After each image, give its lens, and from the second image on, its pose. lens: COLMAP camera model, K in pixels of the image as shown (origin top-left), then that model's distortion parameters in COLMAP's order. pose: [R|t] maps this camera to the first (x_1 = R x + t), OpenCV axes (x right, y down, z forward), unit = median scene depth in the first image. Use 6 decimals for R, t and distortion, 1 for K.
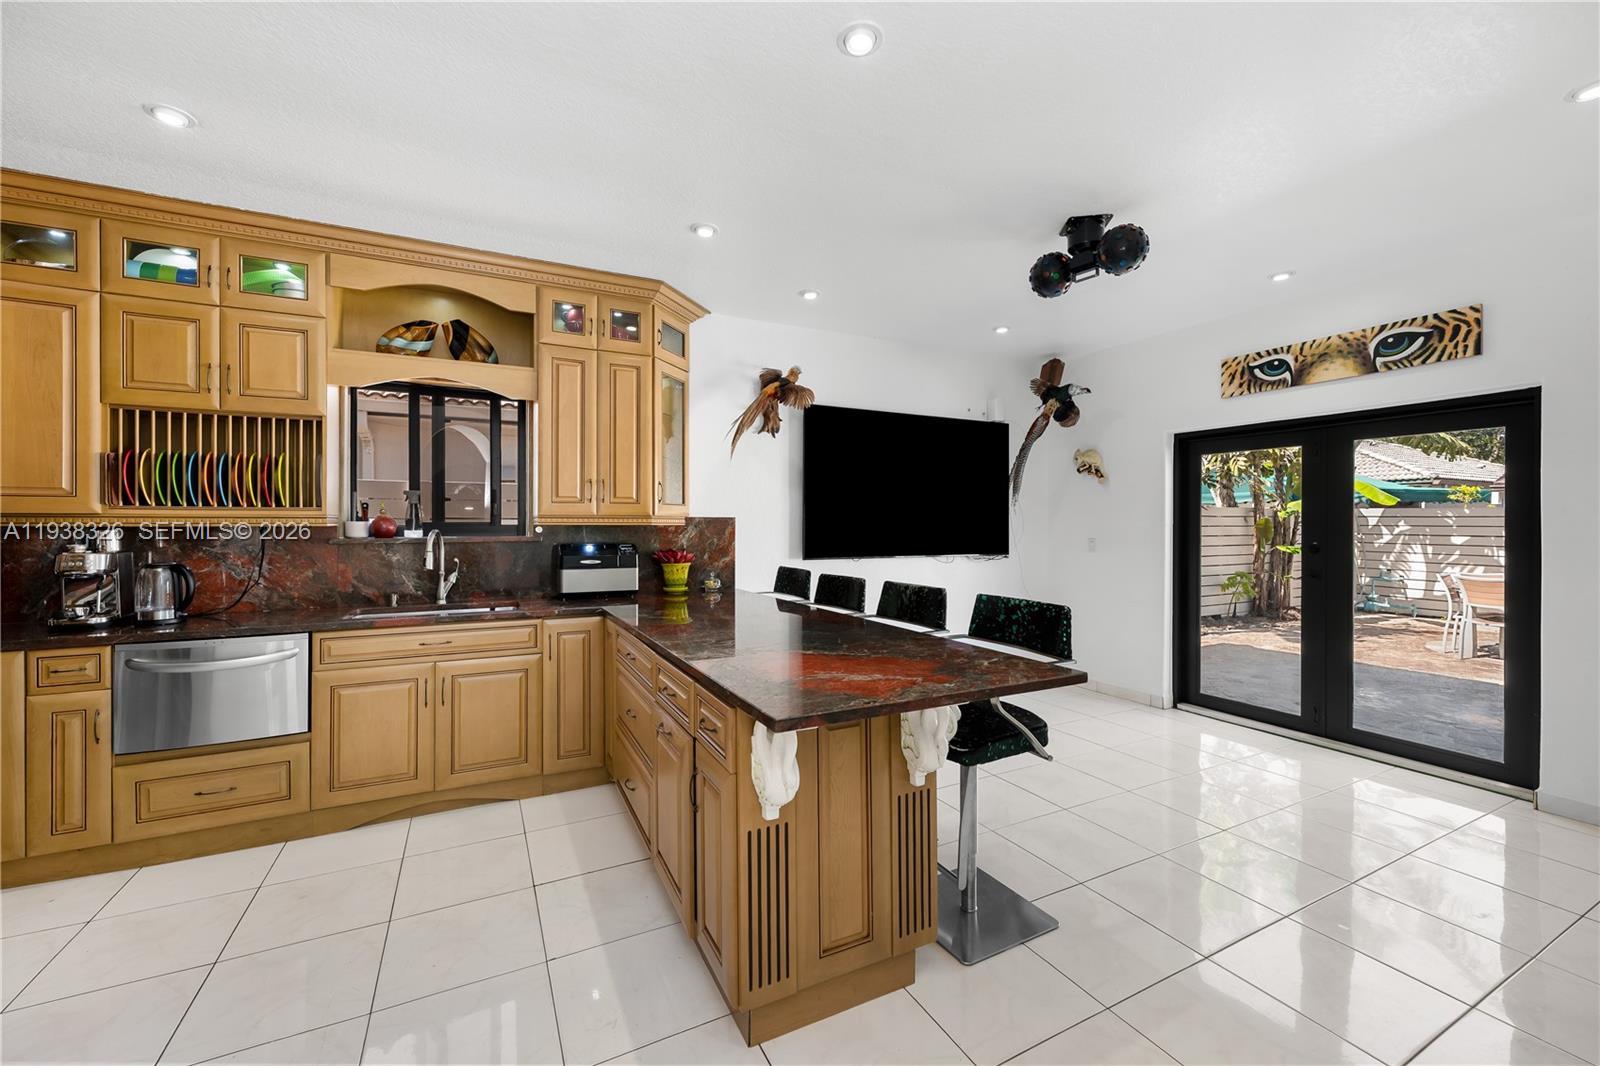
lens RADIAL K [[637.4, 0, 796.7], [0, 637.4, 524.5], [0, 0, 1]] dist [0.000287, -0.000024]
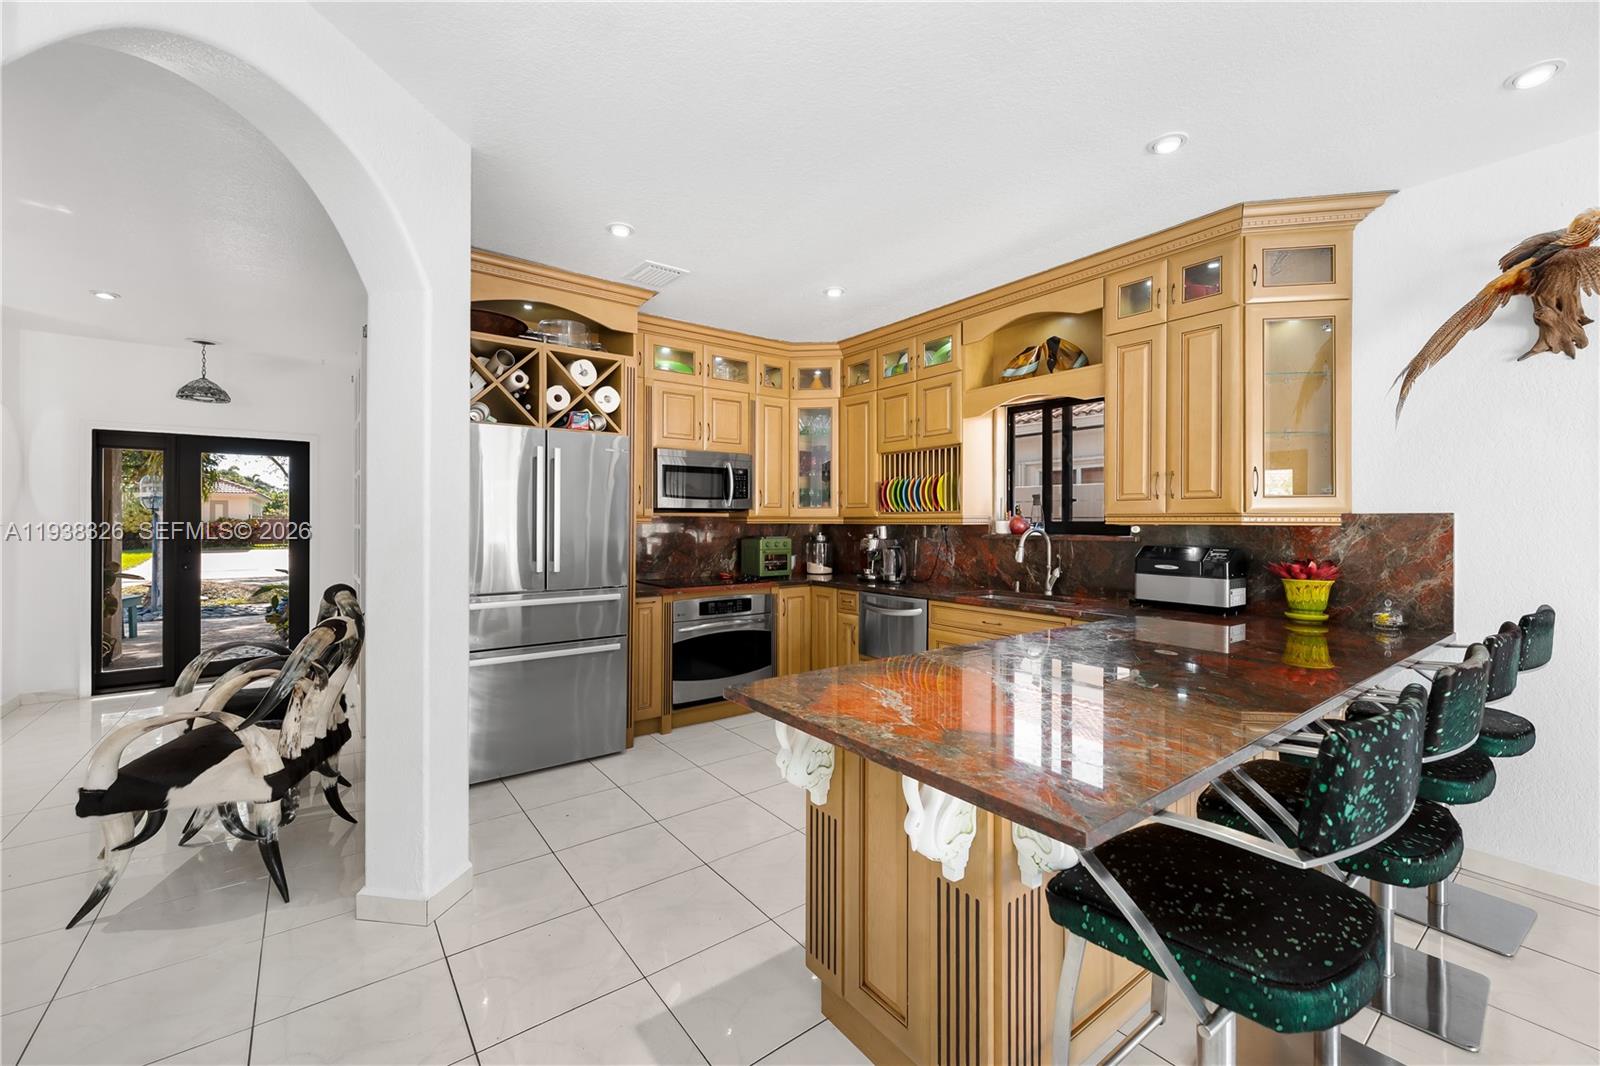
lens RADIAL K [[645.1, 0, 801.0], [0, 645.1, 521.2], [0, 0, 1]] dist [-0.000470, -0.000039]
pose [[0.180545, -0.001205, -0.983566, 0.440603], [-0.003503, 0.999992, -0.001868, -0.000478], [0.983561, 0.003782, 0.180539, 0.342416]]
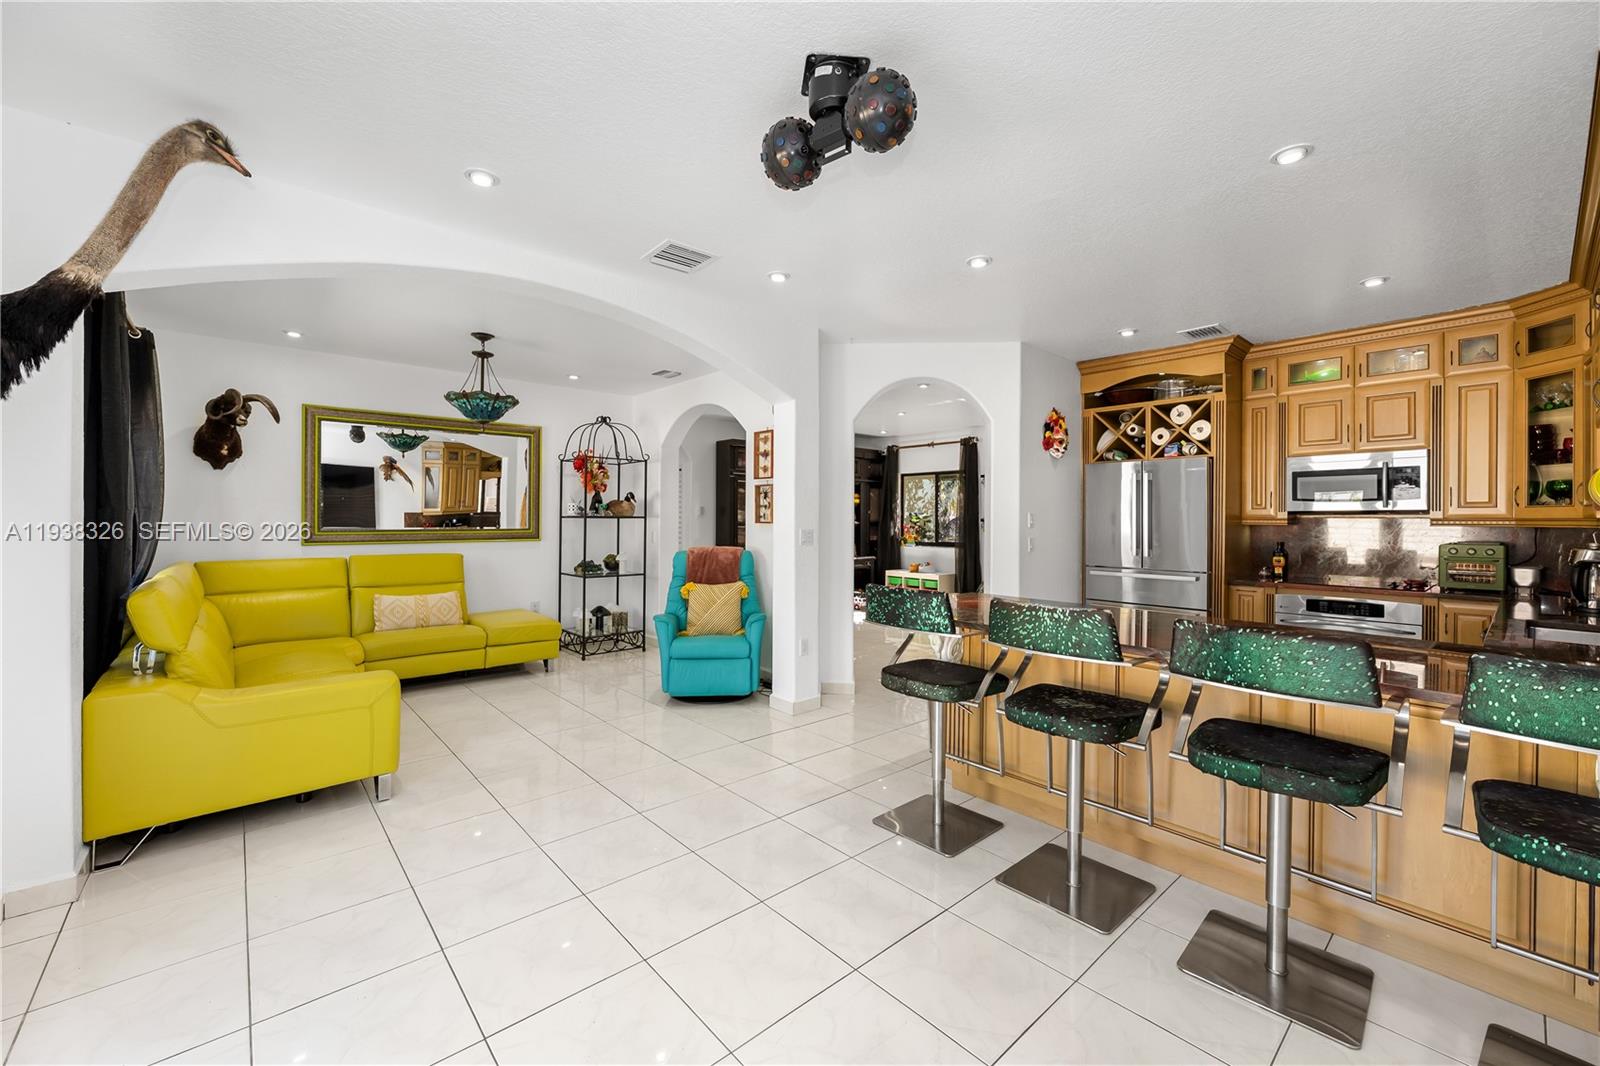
lens RADIAL K [[637.4, 0, 796.7], [0, 637.4, 524.5], [0, 0, 1]] dist [0.000287, -0.000024]
pose [[-0.969284, -0.003625, -0.245919, 0.523194], [-0.005984, 0.999943, 0.008846, -0.003645], [0.245873, 0.010046, -0.969250, 1.303466]]
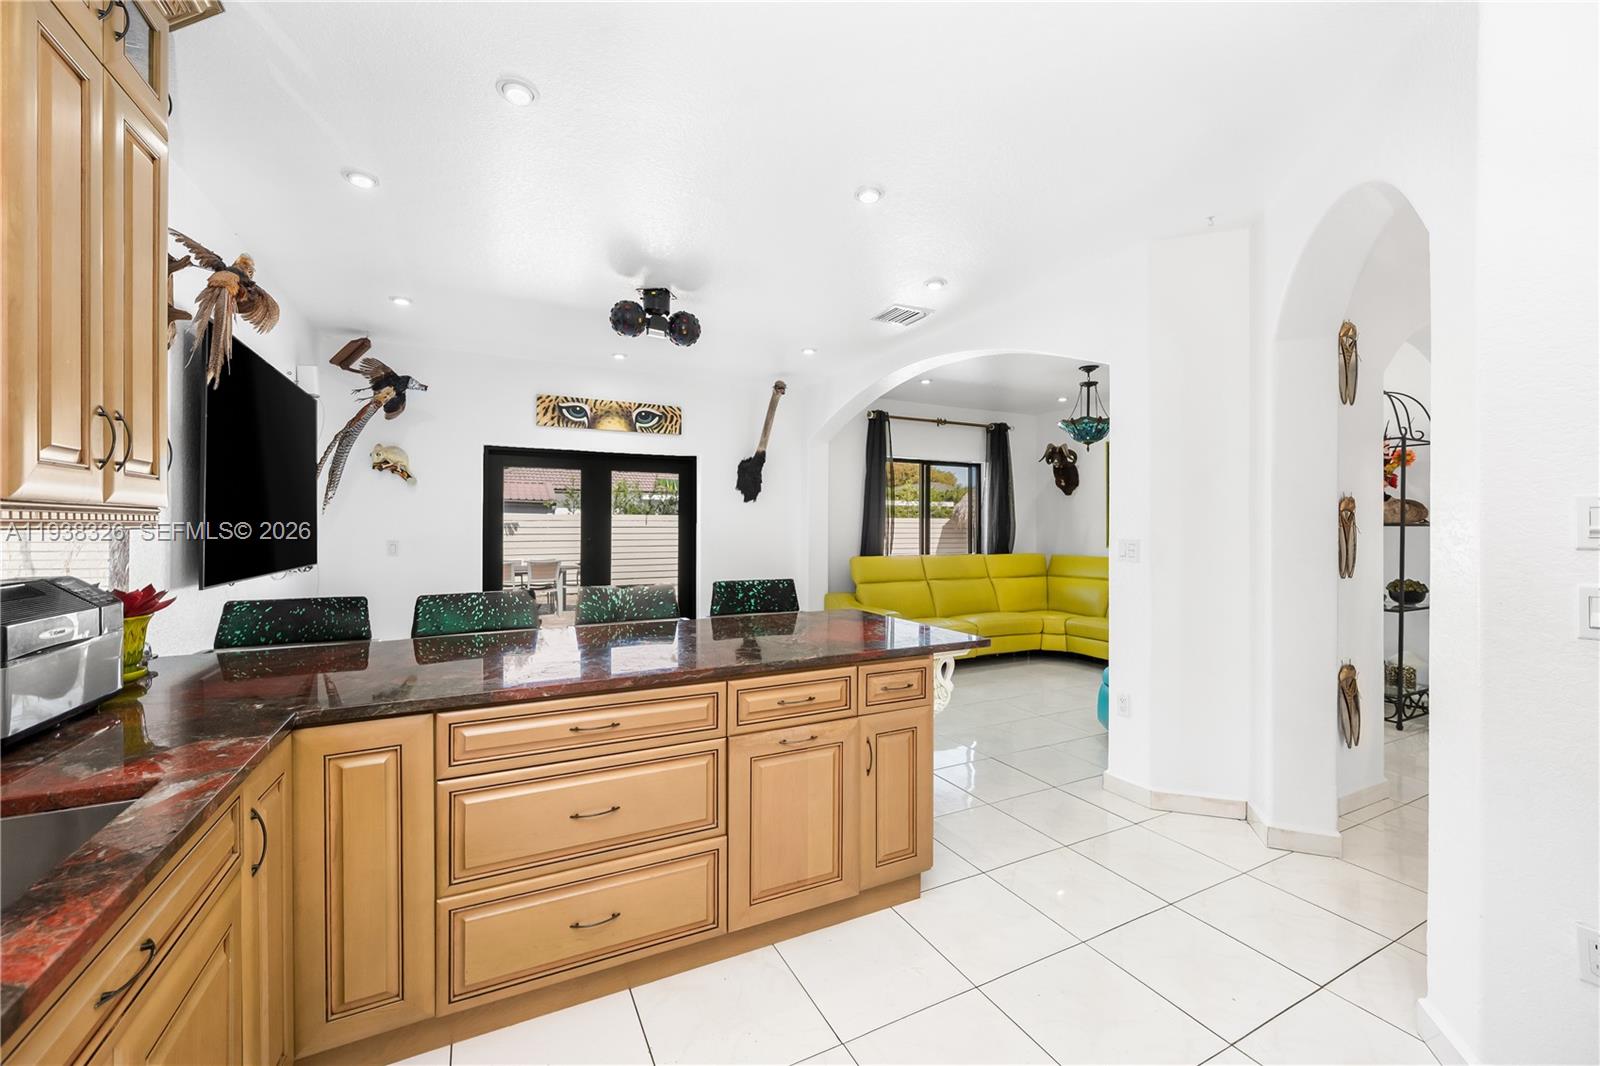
lens RADIAL K [[631.9, 0, 796.7], [0, 631.9, 530.9], [0, 0, 1]] dist [0.000932, -0.000112]
pose [[0.004531, -0.008758, 0.999951, -0.659041], [-0.000341, 0.999962, 0.008760, -0.002503], [-0.999990, -0.000381, 0.004527, 0.565853]]
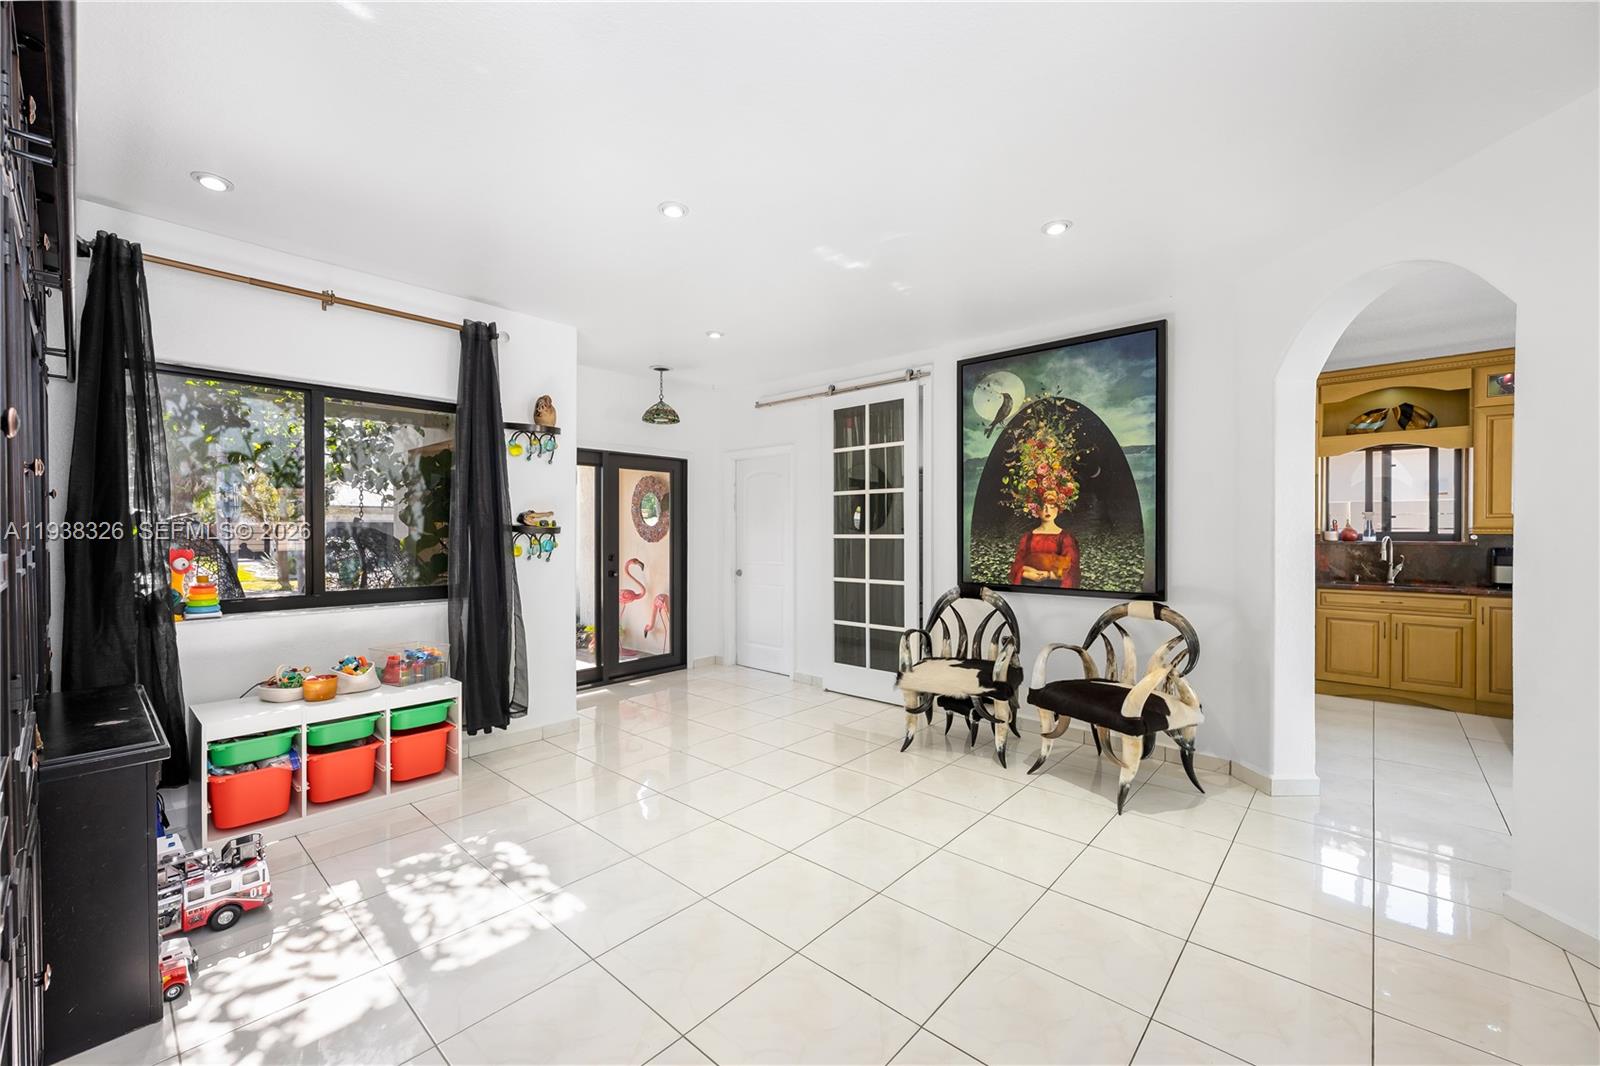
lens RADIAL K [[633.9, 0, 800.0], [0, 633.9, 533.0], [0, 0, 1]] dist [-0.000227, -0.000234]
pose [[0.355768, 0.001847, -0.934572, 0.366971], [-0.002428, 0.999996, 0.001052, 0.001236], [0.934571, 0.001895, 0.355772, -0.872104]]
